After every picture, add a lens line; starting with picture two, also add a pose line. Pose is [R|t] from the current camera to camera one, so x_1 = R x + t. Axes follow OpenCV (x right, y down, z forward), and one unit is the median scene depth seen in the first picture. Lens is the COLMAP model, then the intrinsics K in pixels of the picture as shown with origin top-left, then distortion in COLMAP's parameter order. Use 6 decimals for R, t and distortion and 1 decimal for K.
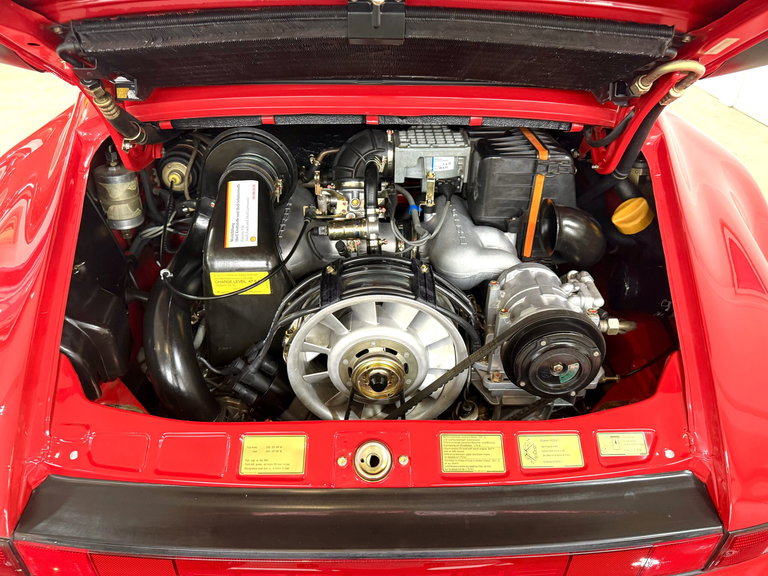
lens RADIAL K [[548.4, 0, 384.7], [0, 548.4, 285.6], [0, 0, 1]] dist [0.037960, -0.052440]
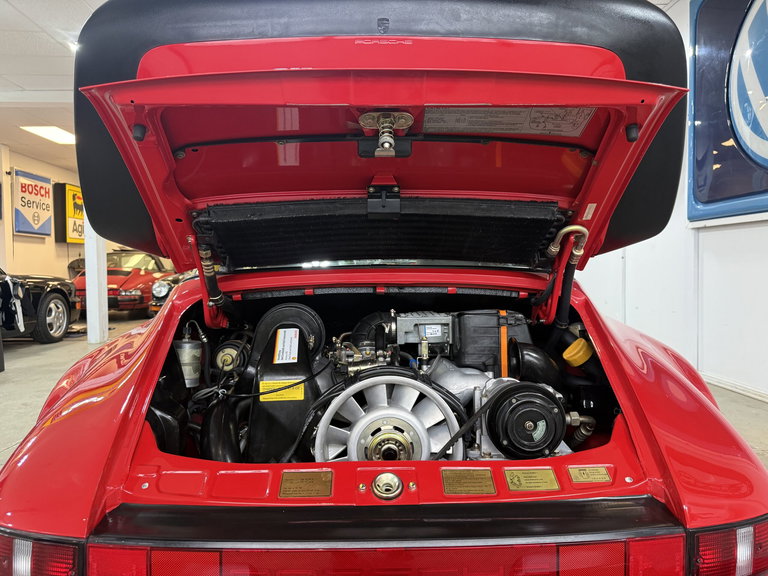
lens RADIAL K [[545.6, 0, 381.4], [0, 545.6, 286.0], [0, 0, 1]] dist [0.047603, -0.059095]
pose [[0.999770, -0.021341, -0.001912, -0.016889], [0.016888, 0.839783, -0.542659, 0.464025], [0.013186, 0.542502, 0.839951, -0.208156]]
